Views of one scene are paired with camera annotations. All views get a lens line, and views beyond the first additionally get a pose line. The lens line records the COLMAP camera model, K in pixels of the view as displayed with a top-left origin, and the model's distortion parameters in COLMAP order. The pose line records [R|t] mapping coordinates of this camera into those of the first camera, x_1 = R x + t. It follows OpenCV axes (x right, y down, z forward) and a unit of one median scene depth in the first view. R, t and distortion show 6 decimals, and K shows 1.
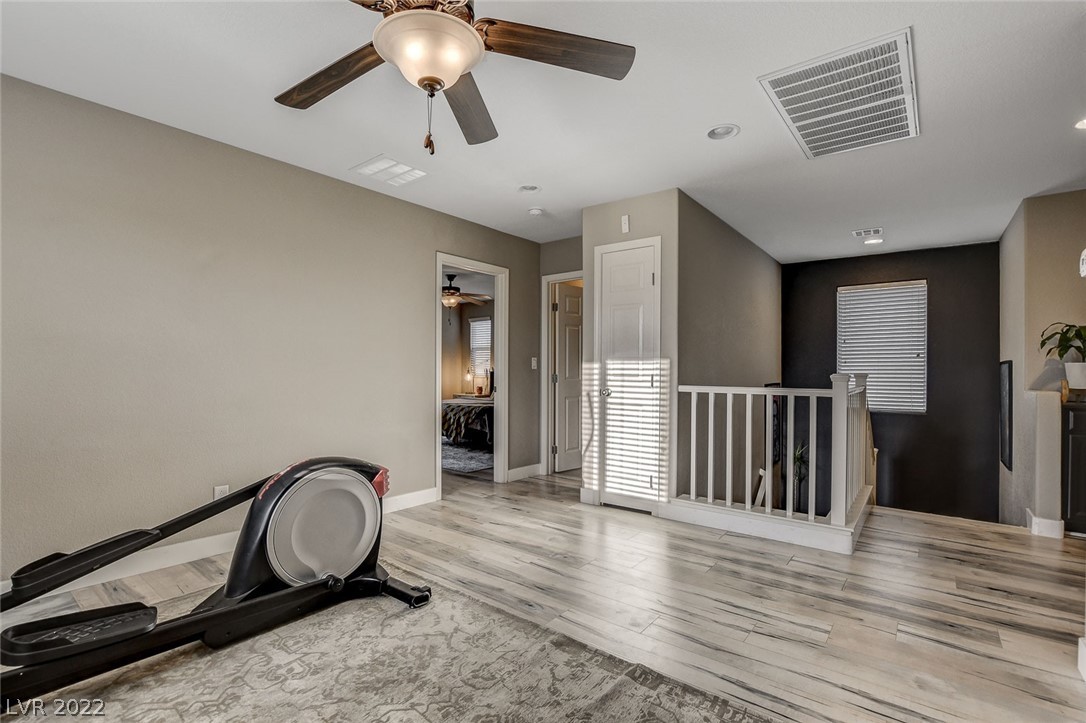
lens RADIAL K [[493.9, 0, 536.9], [0, 493.9, 368.1], [0, 0, 1]] dist [-0.023657, 0.002485]
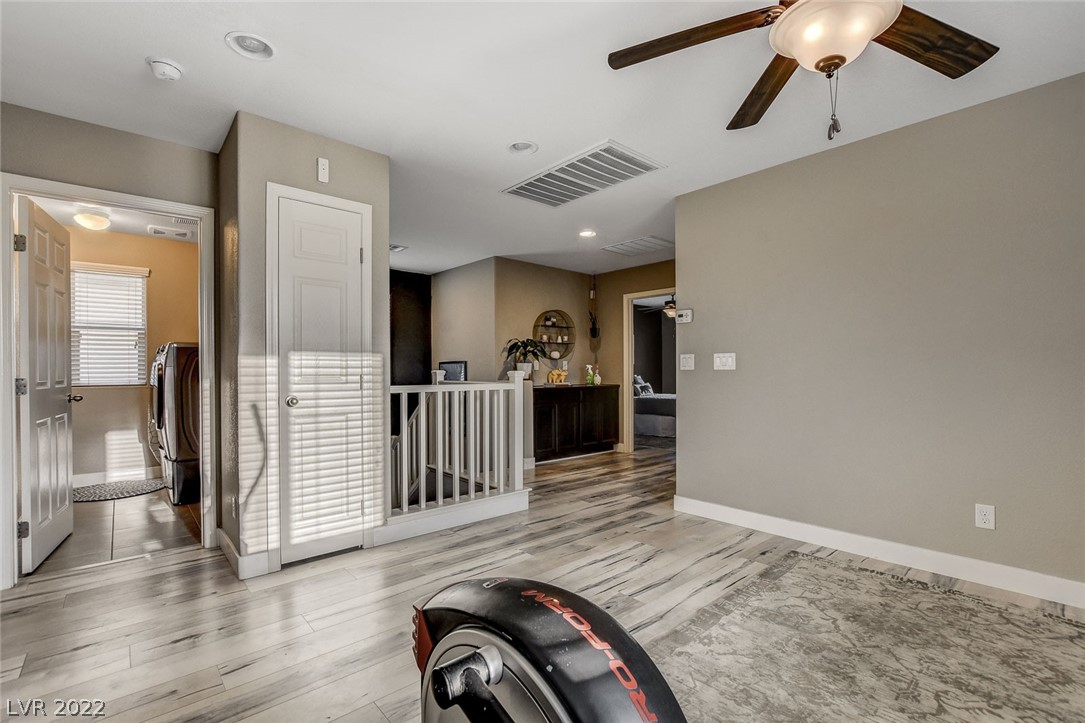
lens RADIAL K [[493.4, 0, 550.1], [0, 493.4, 368.1], [0, 0, 1]] dist [-0.023657, 0.002485]
pose [[0.160061, -0.004815, 0.987095, -0.582462], [-0.004267, 0.999975, 0.005570, -0.002484], [-0.987098, -0.005104, 0.160037, 0.651562]]
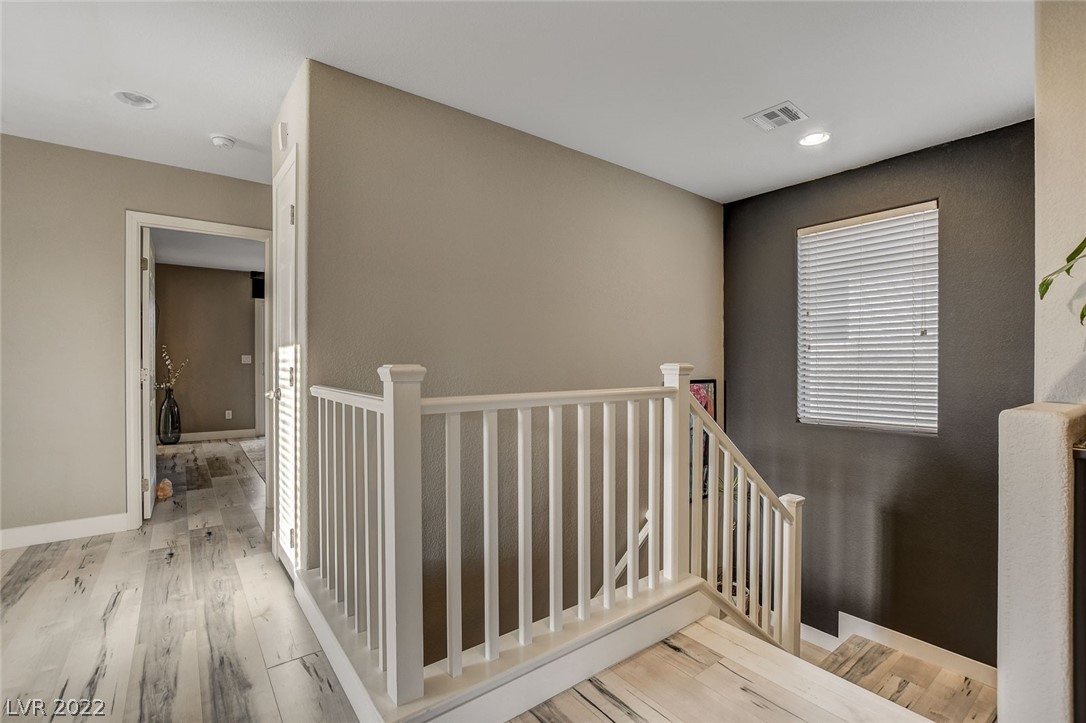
lens RADIAL K [[493.9, 0, 549.3], [0, 493.9, 365.0], [0, 0, 1]] dist [-0.023657, 0.002485]
pose [[0.971558, -0.003576, -0.236773, 0.800722], [0.005690, 0.999950, 0.008243, 0.006479], [0.236732, -0.009356, 0.971530, 0.536234]]
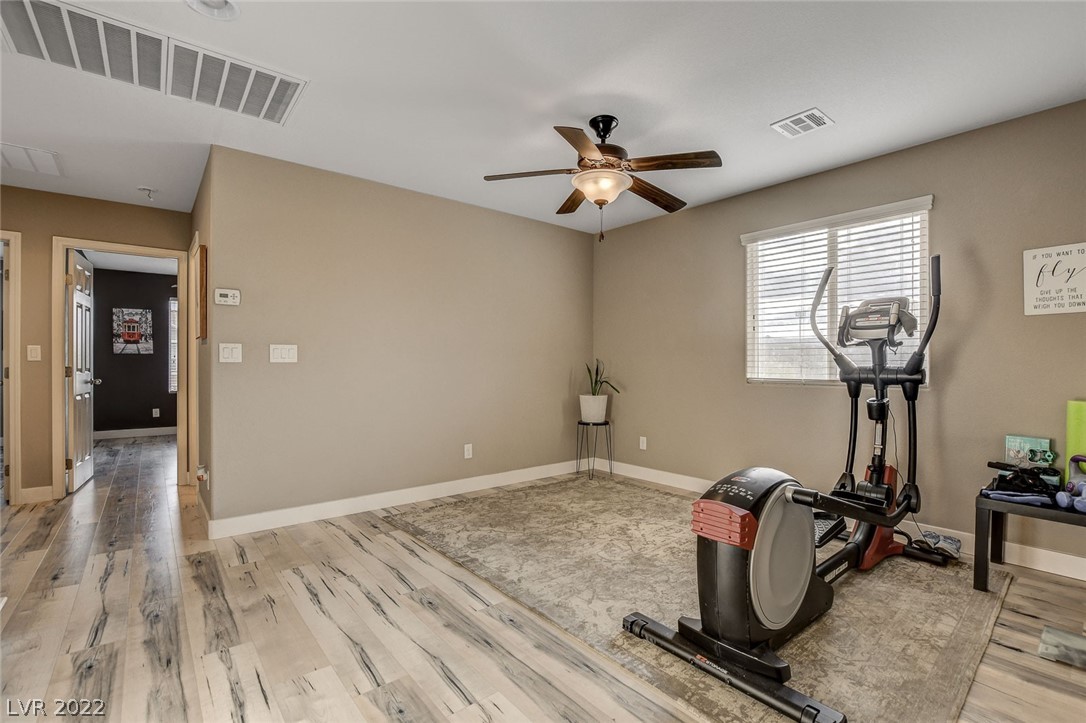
lens RADIAL K [[493.9, 0, 541.0], [0, 493.9, 368.2], [0, 0, 1]] dist [-0.023657, 0.002485]
pose [[-0.980601, -0.012394, 0.195621, -0.168437], [-0.012150, 0.999923, 0.002448, 0.007773], [-0.195637, 0.000024, -0.980676, 1.322353]]
